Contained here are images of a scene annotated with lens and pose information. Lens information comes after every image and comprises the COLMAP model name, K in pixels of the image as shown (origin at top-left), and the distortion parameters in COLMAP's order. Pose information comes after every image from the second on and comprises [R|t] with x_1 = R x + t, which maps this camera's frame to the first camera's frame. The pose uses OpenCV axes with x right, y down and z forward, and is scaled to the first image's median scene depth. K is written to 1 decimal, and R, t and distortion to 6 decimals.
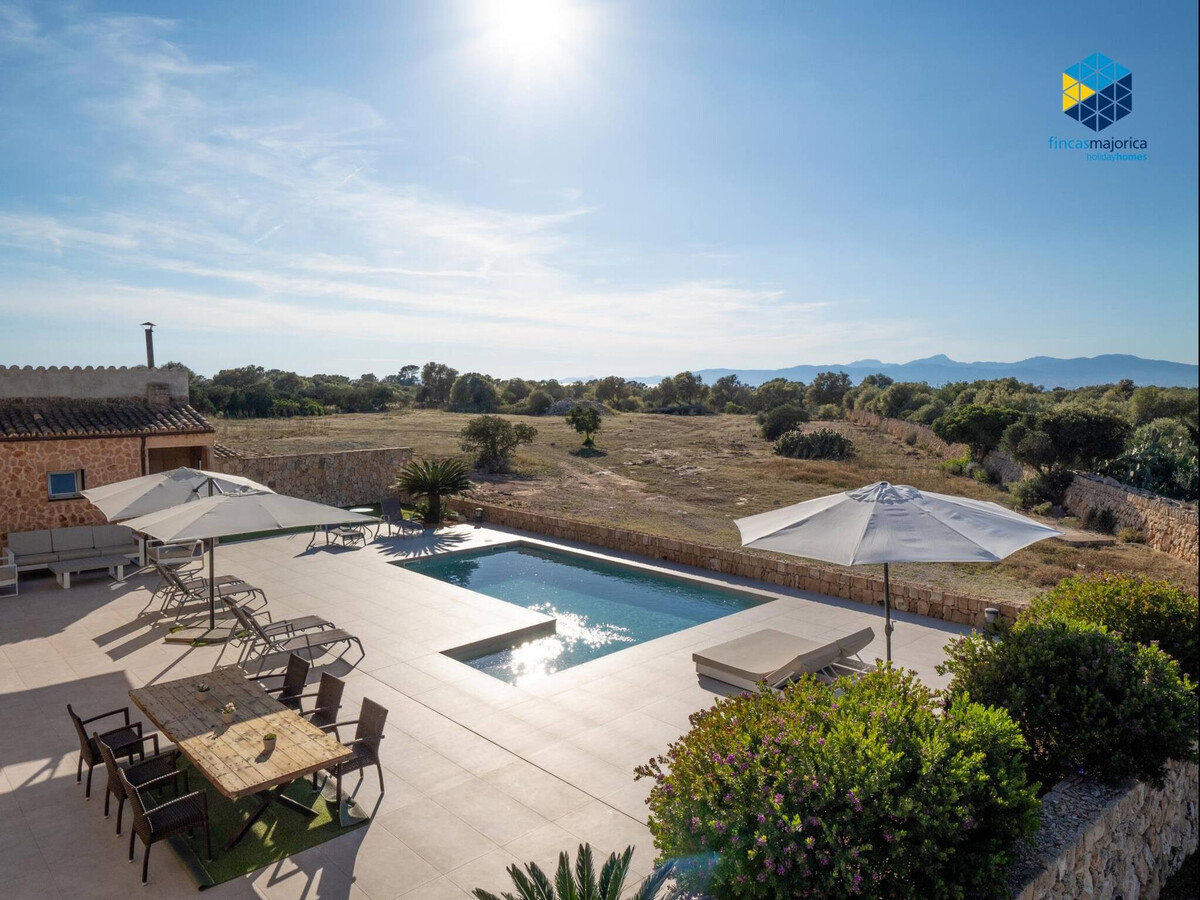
lens RADIAL K [[799.6, 0, 634.9], [0, 799.6, 442.0], [0, 0, 1]] dist [-0.009402, -0.000055]
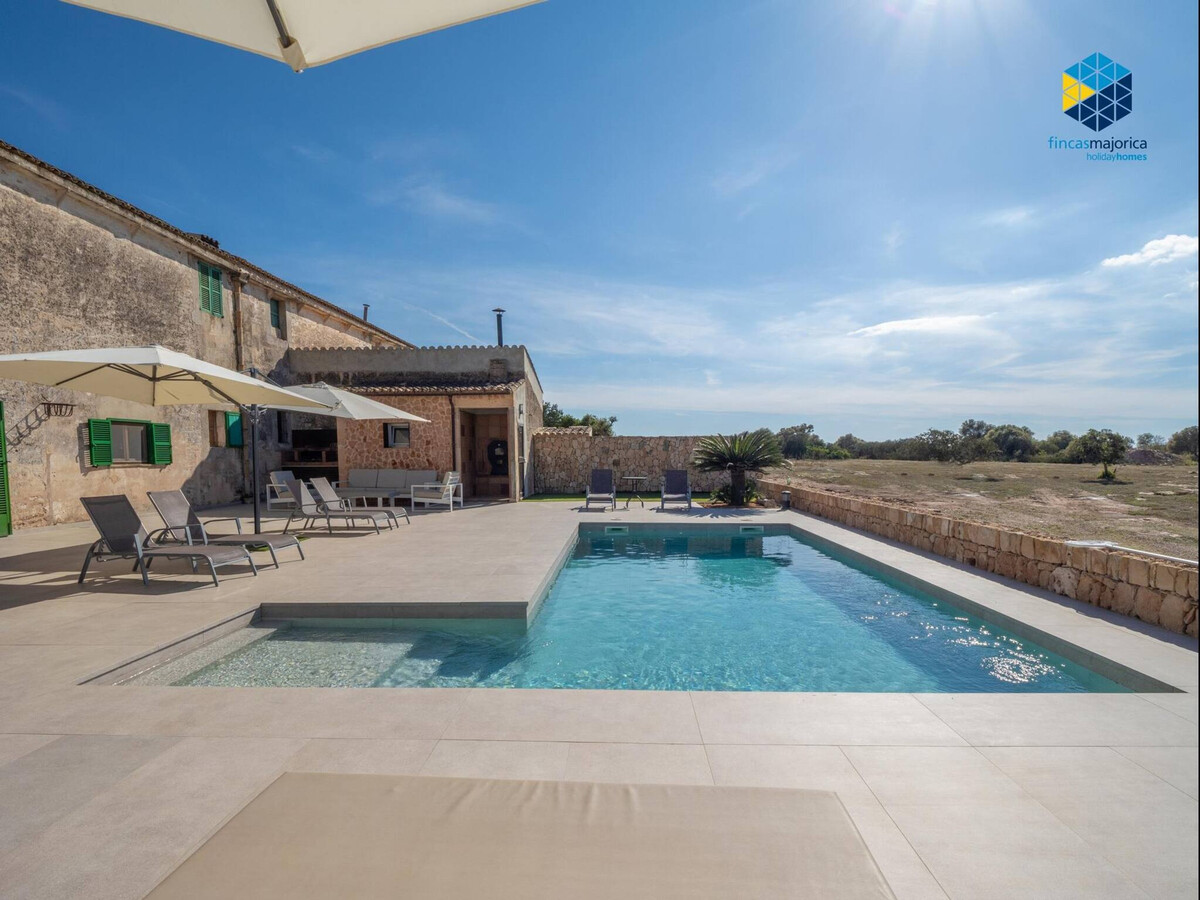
lens RADIAL K [[607.4, 0, 612.8], [0, 607.4, 493.5], [0, 0, 1]] dist [-0.006827, -0.006798]
pose [[0.676538, 0.037459, -0.735454, 0.174496], [-0.046676, 0.998879, 0.007939, 0.115000], [0.734927, 0.028957, 0.677528, 0.597732]]
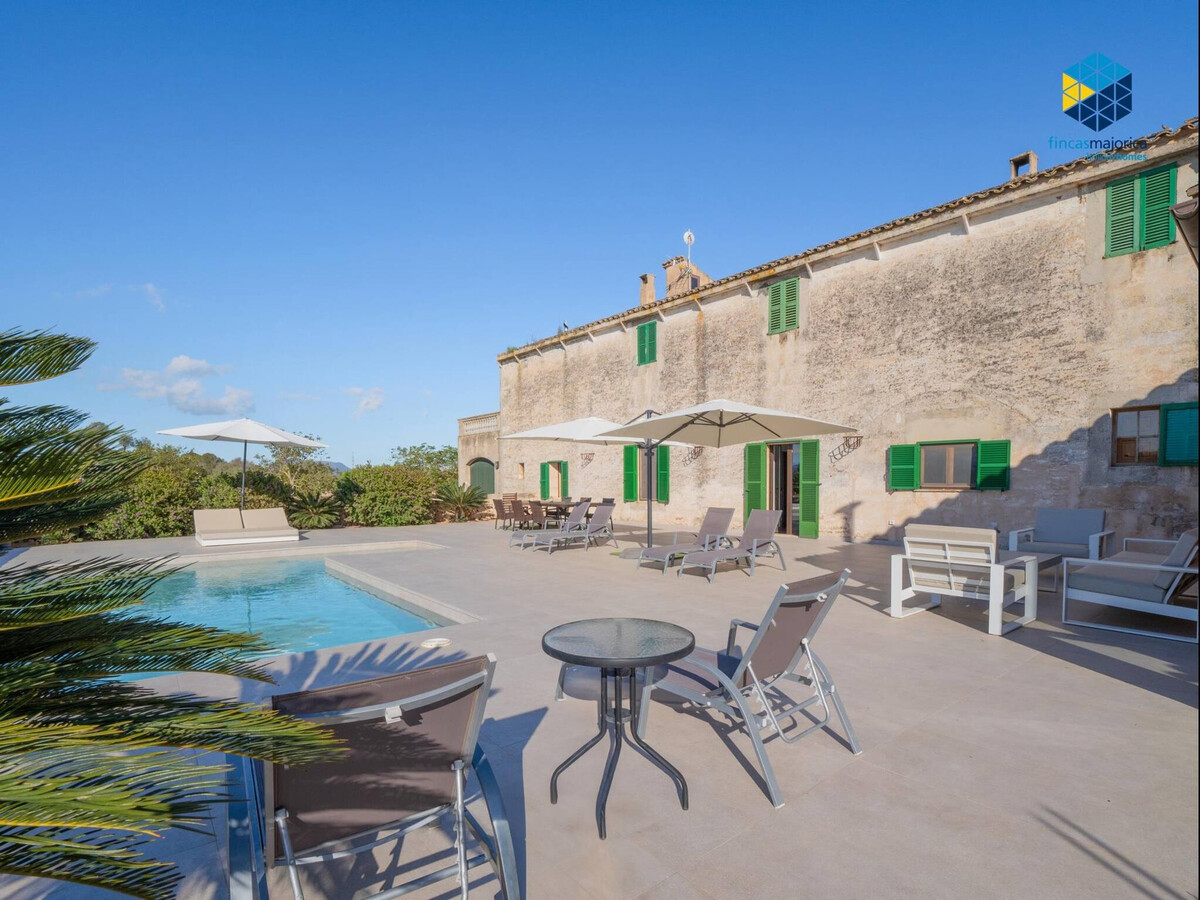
lens RADIAL K [[578.9, 0, 600.6], [0, 578.9, 508.5], [0, 0, 1]] dist [-0.009813, -0.004195]
pose [[-0.991295, -0.008543, 0.131385, -0.402202], [0.008176, 0.991972, 0.126191, 0.056014], [-0.131408, 0.126166, -0.983267, 1.277165]]
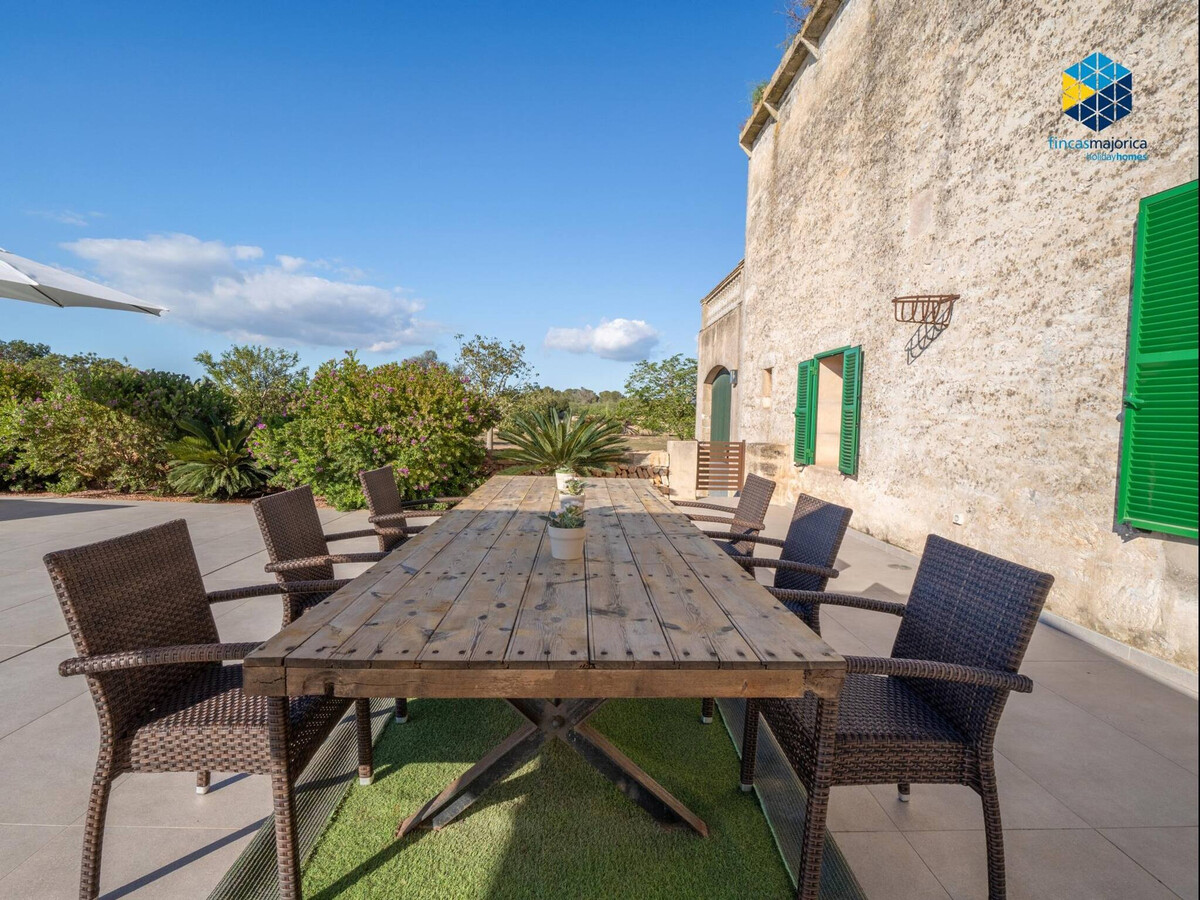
lens RADIAL K [[578.9, 0, 599.5], [0, 578.9, 449.7], [0, 0, 1]] dist [-0.009813, -0.004195]
pose [[-0.715764, -0.060237, 0.695740, -0.319249], [0.031780, 0.992431, 0.118620, 0.119968], [-0.697619, 0.107015, -0.708432, 0.537899]]
